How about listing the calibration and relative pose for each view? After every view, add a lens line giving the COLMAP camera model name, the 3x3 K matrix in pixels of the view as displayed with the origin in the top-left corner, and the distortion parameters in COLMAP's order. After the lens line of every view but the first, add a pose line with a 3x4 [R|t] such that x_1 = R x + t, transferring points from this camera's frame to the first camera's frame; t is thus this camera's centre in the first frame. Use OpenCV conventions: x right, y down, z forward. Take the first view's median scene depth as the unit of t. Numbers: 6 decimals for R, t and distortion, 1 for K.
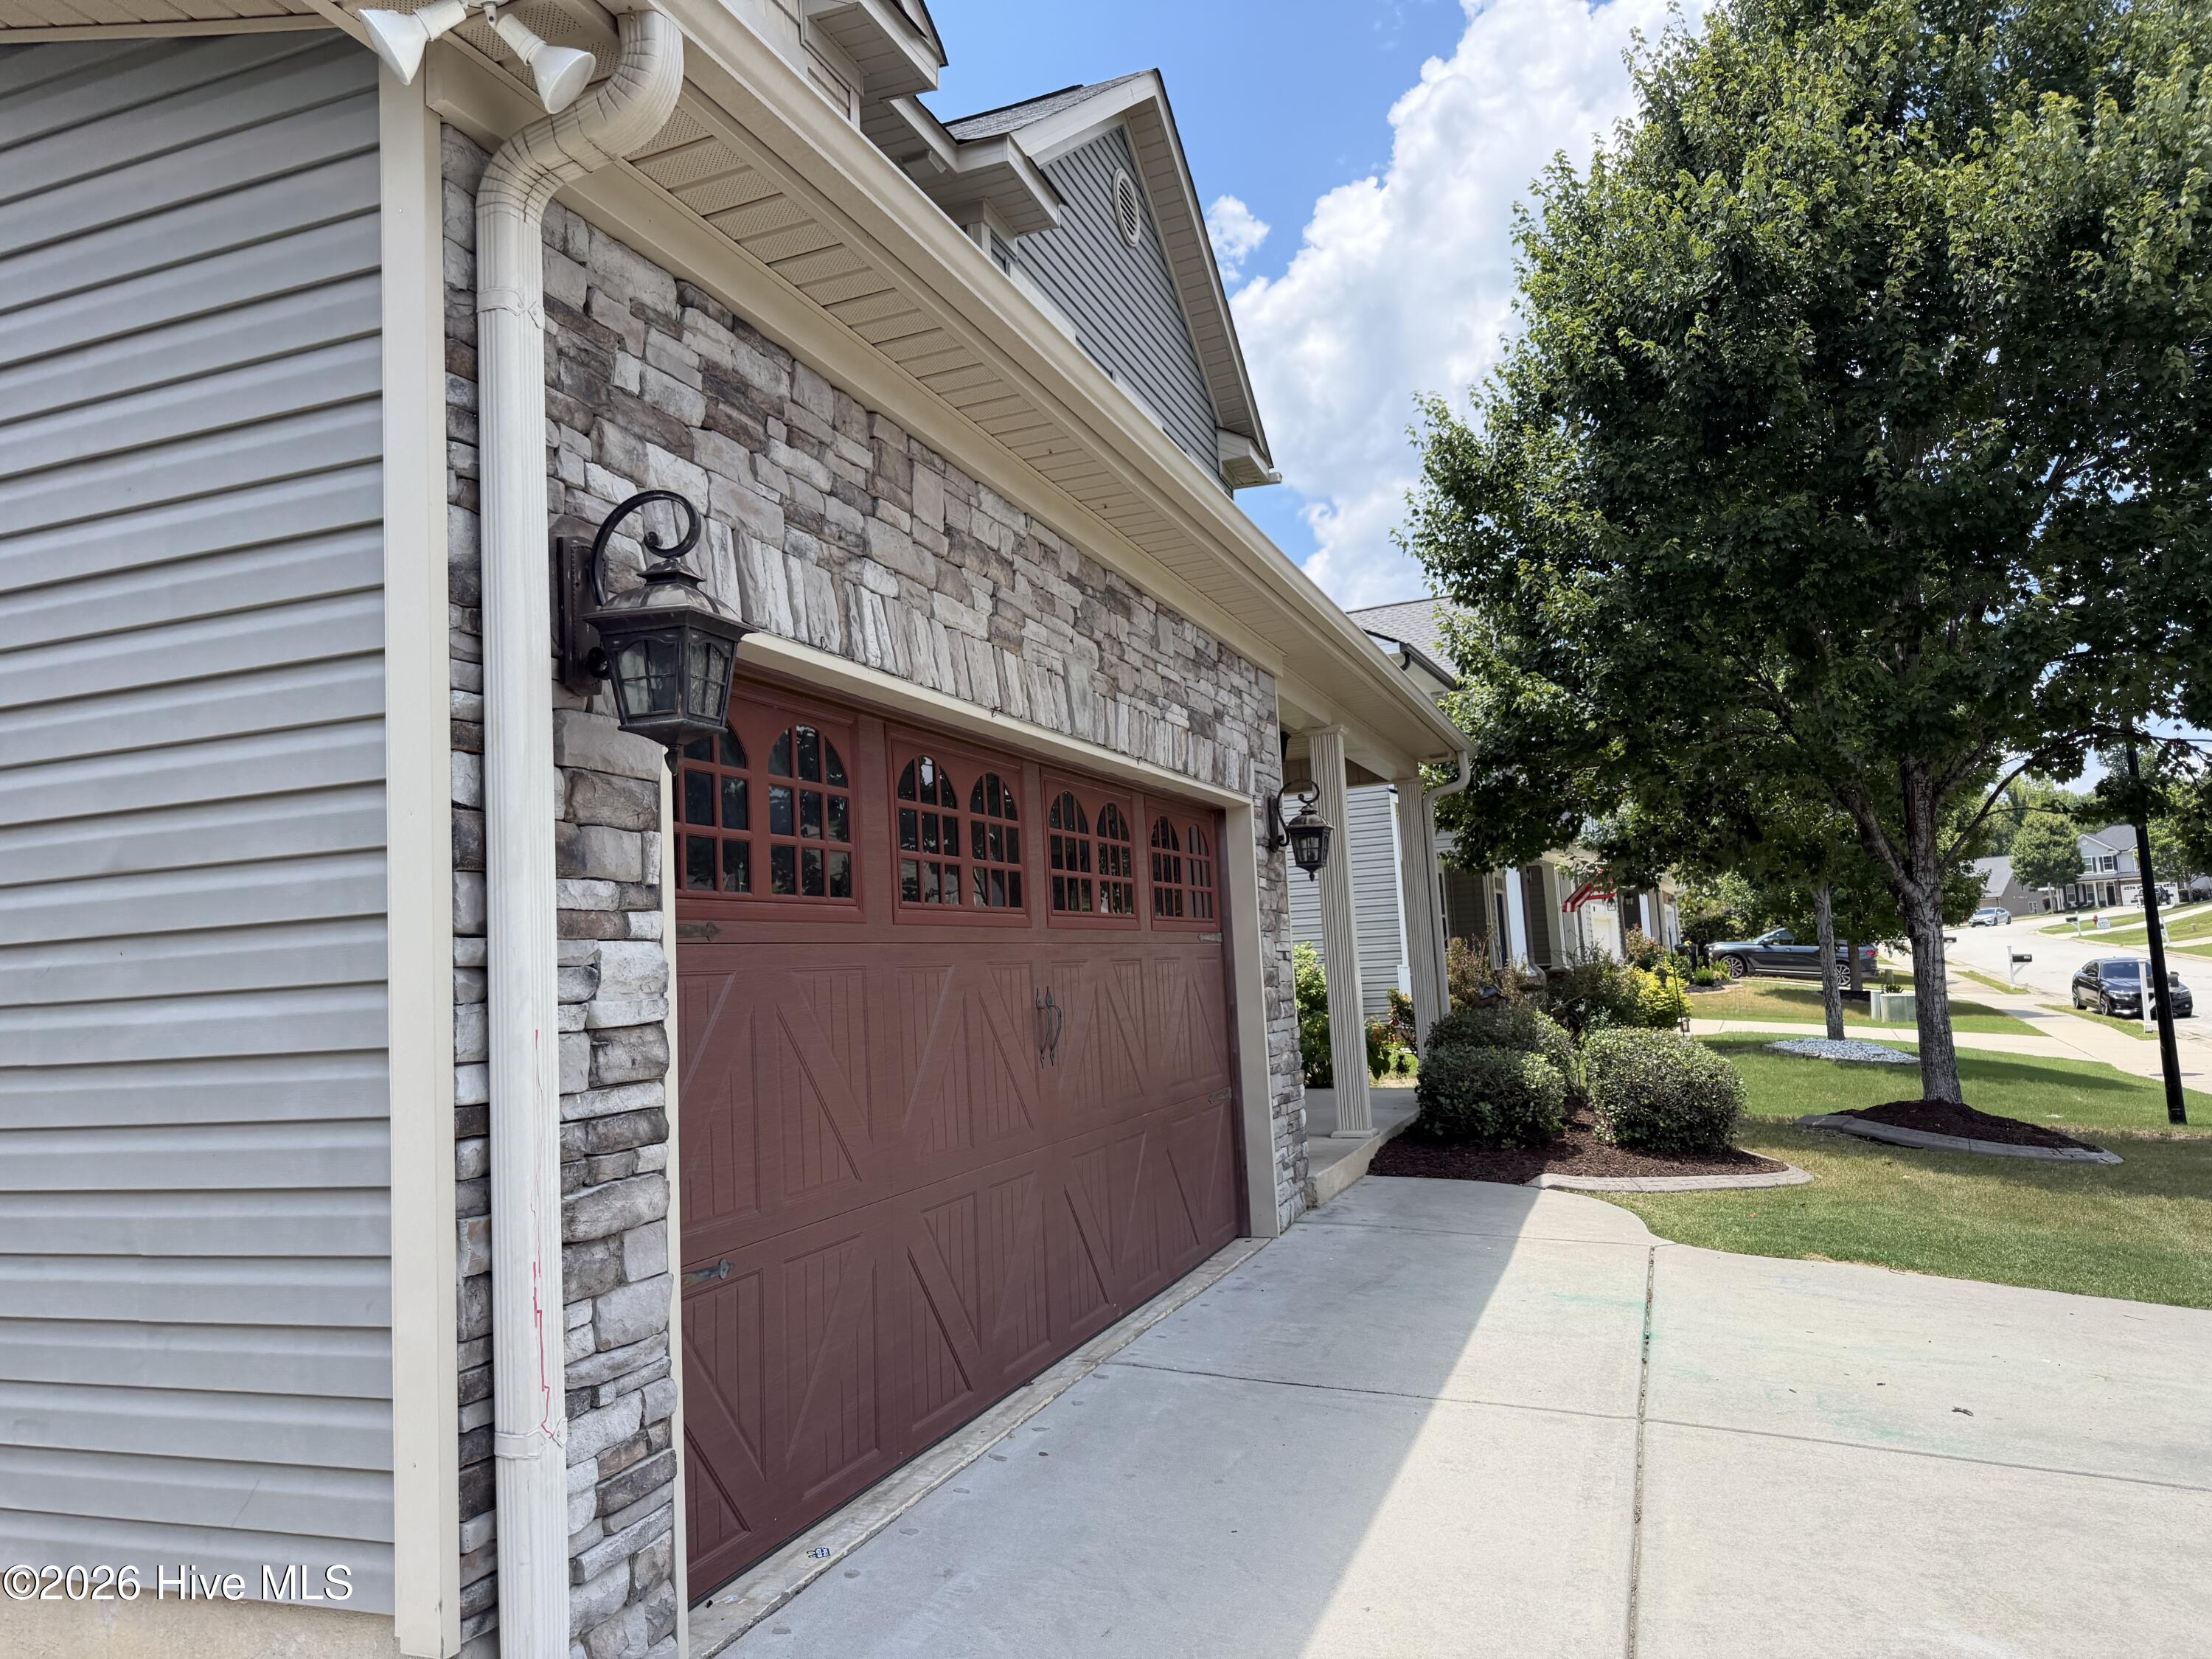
lens RADIAL K [[1534.9, 0, 1106.0], [0, 1534.9, 829.5], [0, 0, 1]] dist [0.021691, -0.031900]
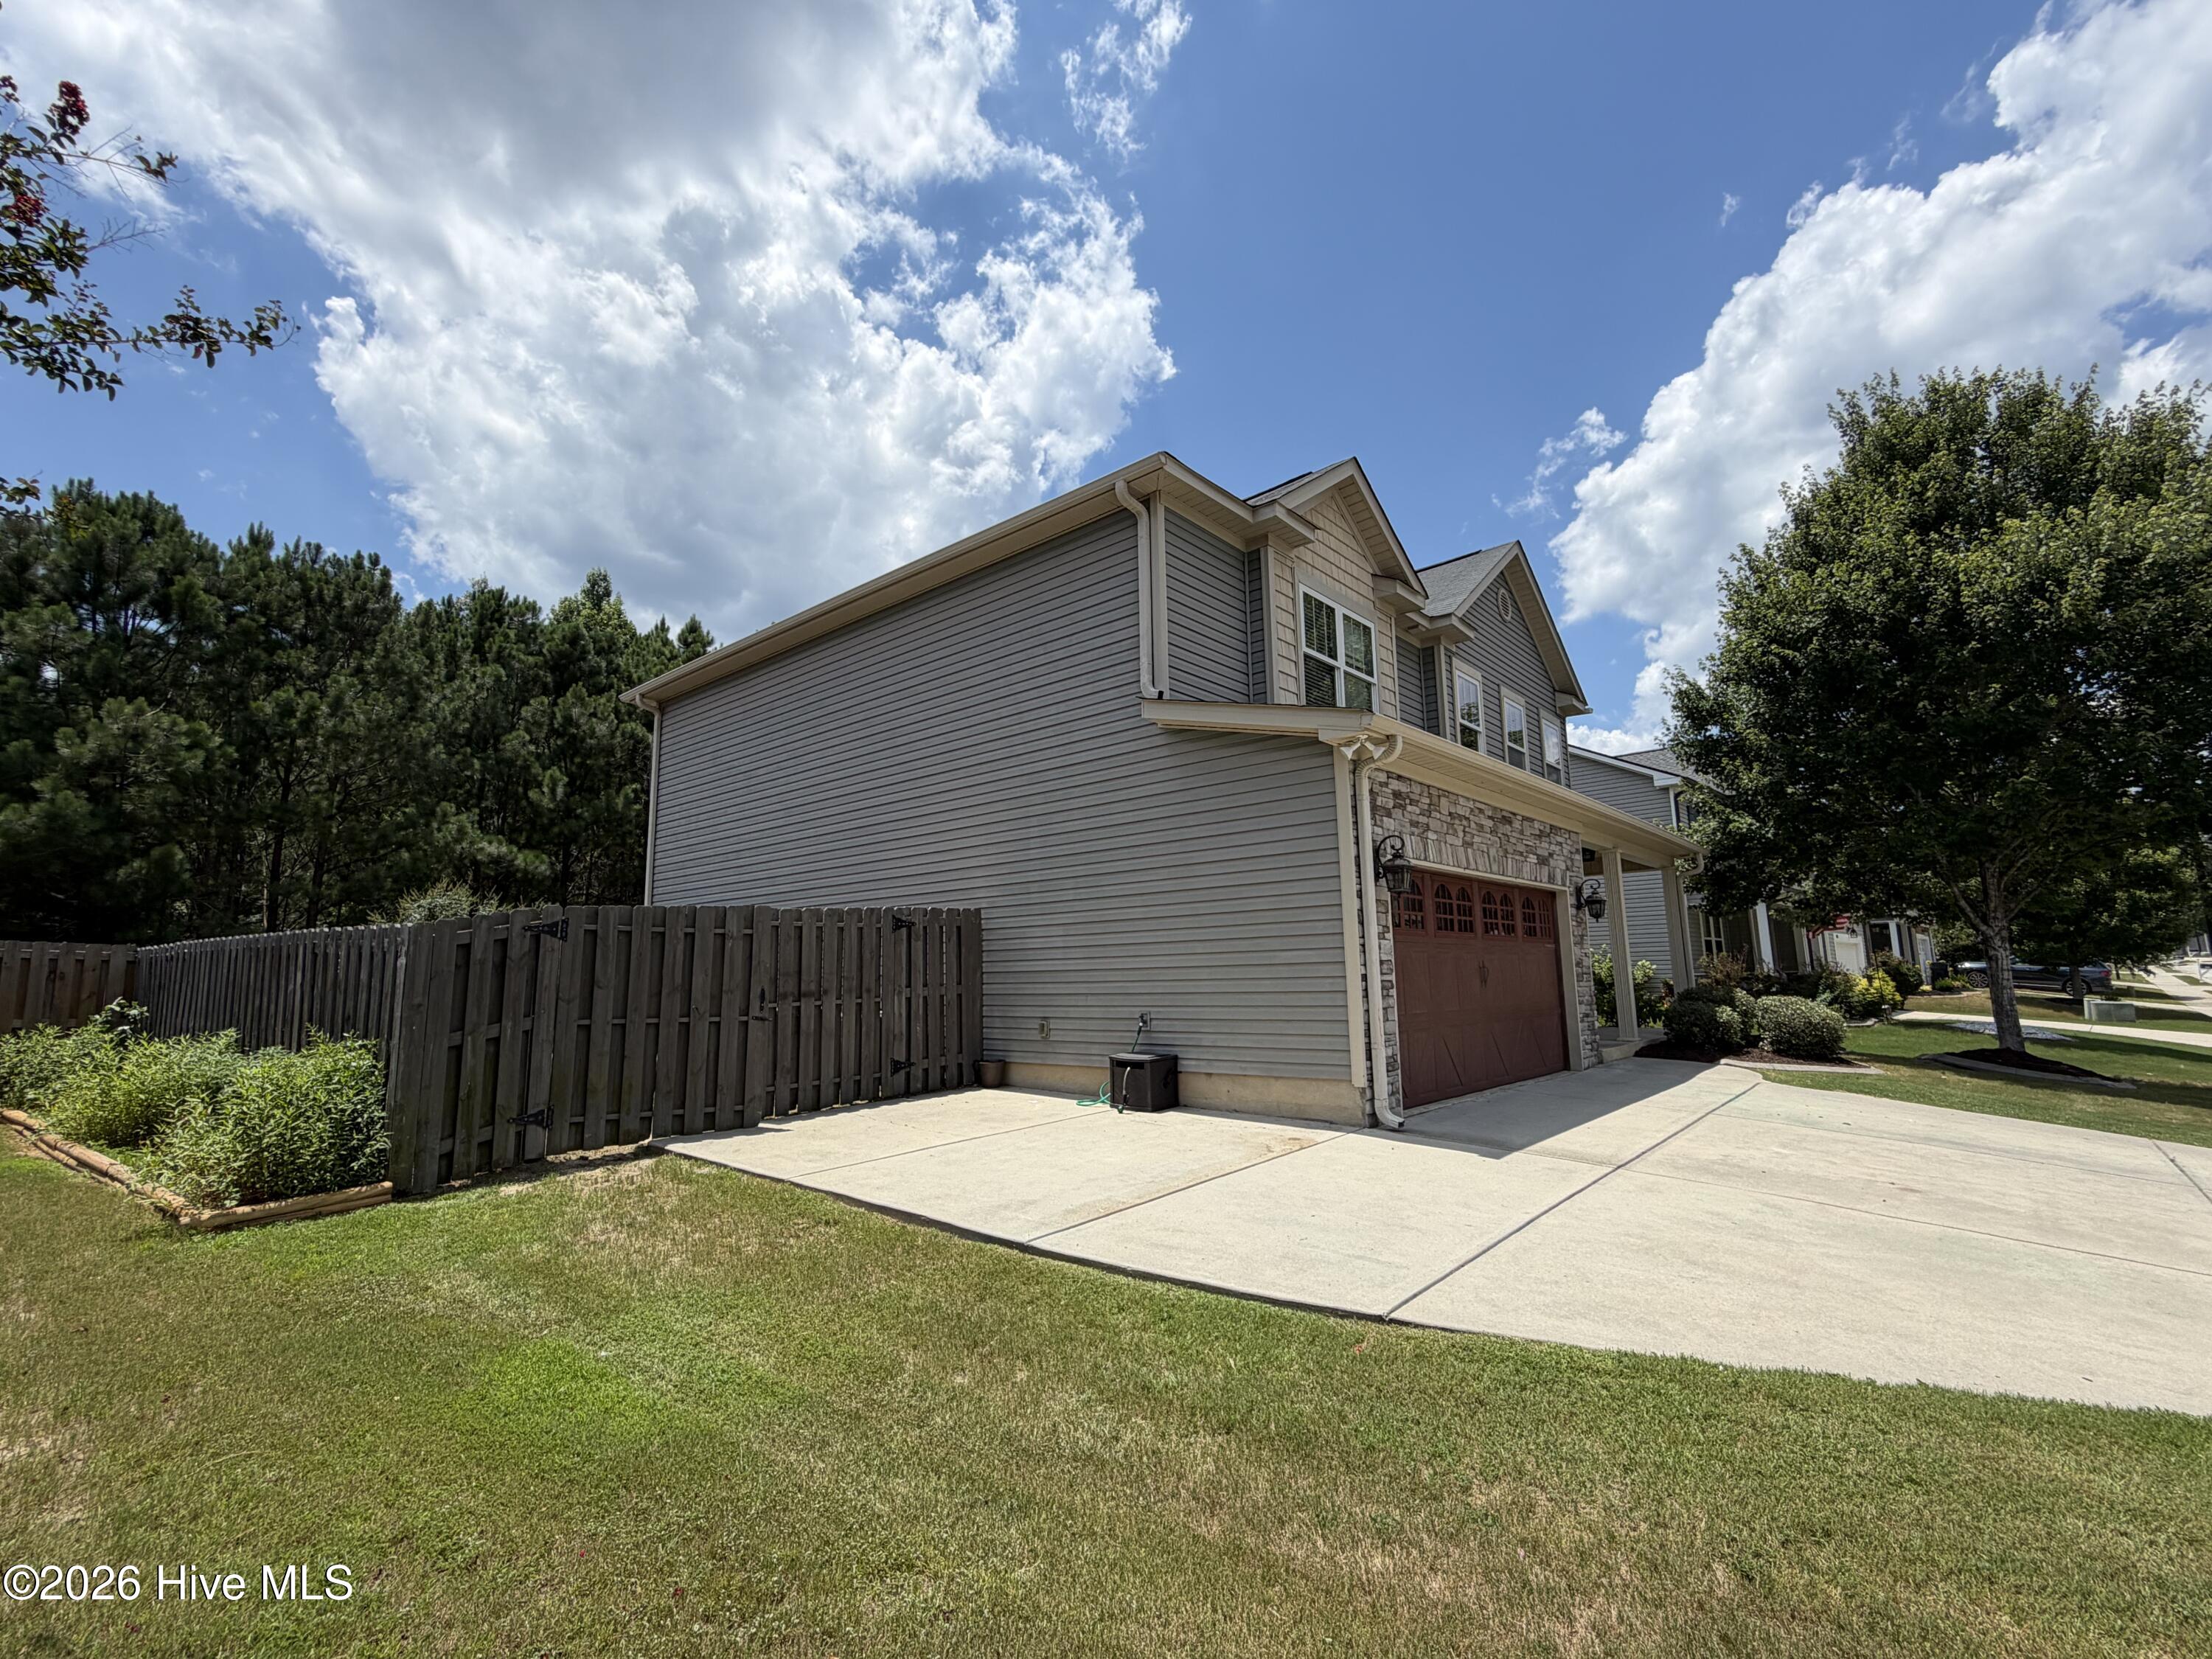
lens RADIAL K [[973.3, 0, 1100.5], [0, 973.3, 834.8], [0, 0, 1]] dist [-0.006182, 0.000002]
pose [[0.927812, -0.019790, -0.372522, -0.012902], [0.003580, 0.999018, -0.044155, -0.034077], [0.373030, 0.039633, 0.926972, -0.599501]]
